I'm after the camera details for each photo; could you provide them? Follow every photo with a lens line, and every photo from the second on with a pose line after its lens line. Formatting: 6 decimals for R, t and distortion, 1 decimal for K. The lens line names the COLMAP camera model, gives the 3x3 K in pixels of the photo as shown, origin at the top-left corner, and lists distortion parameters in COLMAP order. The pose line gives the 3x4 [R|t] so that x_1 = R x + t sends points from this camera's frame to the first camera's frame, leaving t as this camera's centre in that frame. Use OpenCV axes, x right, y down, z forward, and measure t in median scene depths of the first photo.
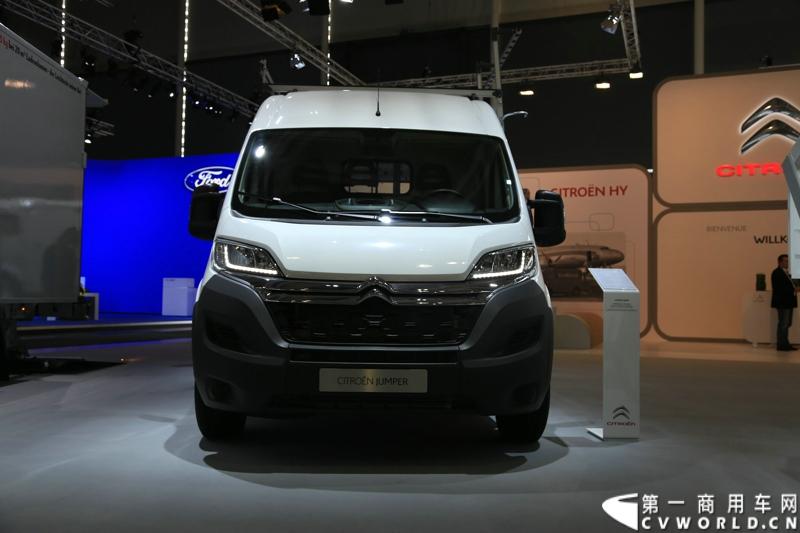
lens RADIAL K [[734.8, 0, 400.0], [0, 734.8, 266.5], [0, 0, 1]] dist [-0.065832, -0.000705]
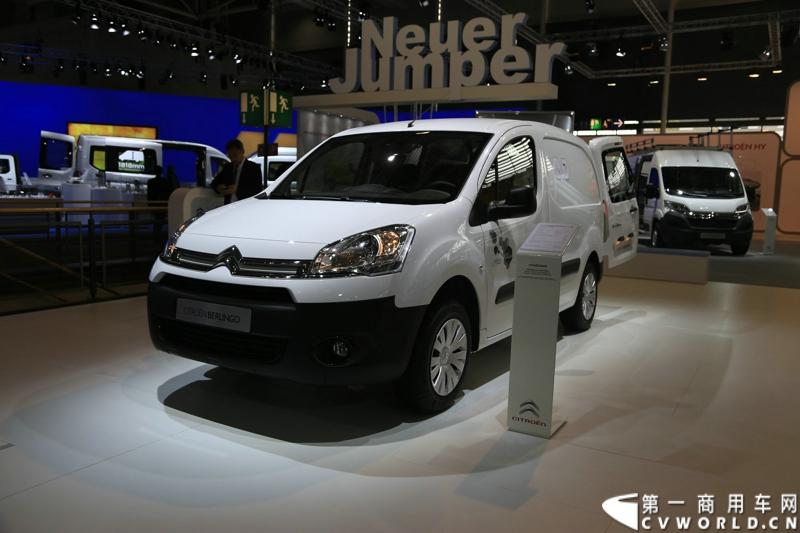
lens RADIAL K [[651.8, 0, 400.0], [0, 651.8, 266.5], [0, 0, 1]] dist [-0.018316, -0.007099]
pose [[0.983064, 0.031426, -0.180546, -0.258422], [-0.003493, 0.988221, 0.152991, -0.056202], [0.183227, -0.149769, 0.971595, -0.701464]]
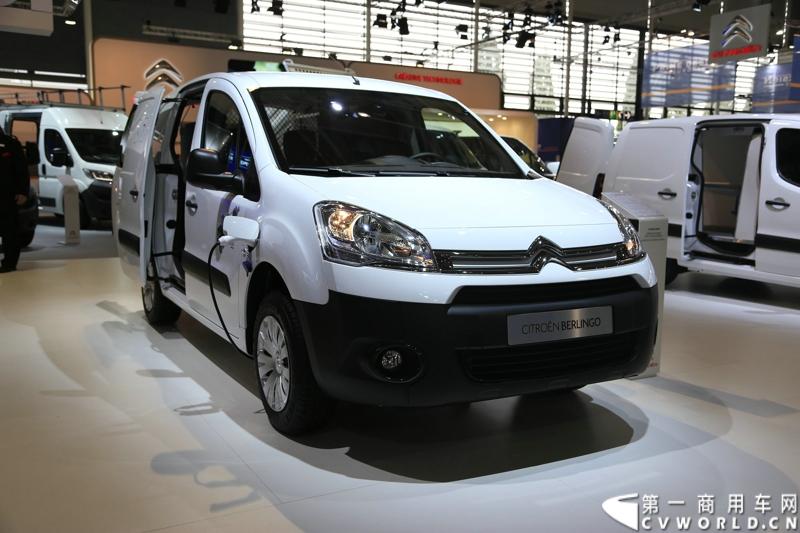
lens RADIAL K [[764.4, 0, 400.0], [0, 764.4, 266.5], [0, 0, 1]] dist [0.007515, -0.002130]
pose [[0.642370, -0.096228, 0.760330, -0.521212], [-0.038060, 0.986857, 0.157053, -0.052171], [-0.765449, -0.129824, 0.630264, -0.602075]]
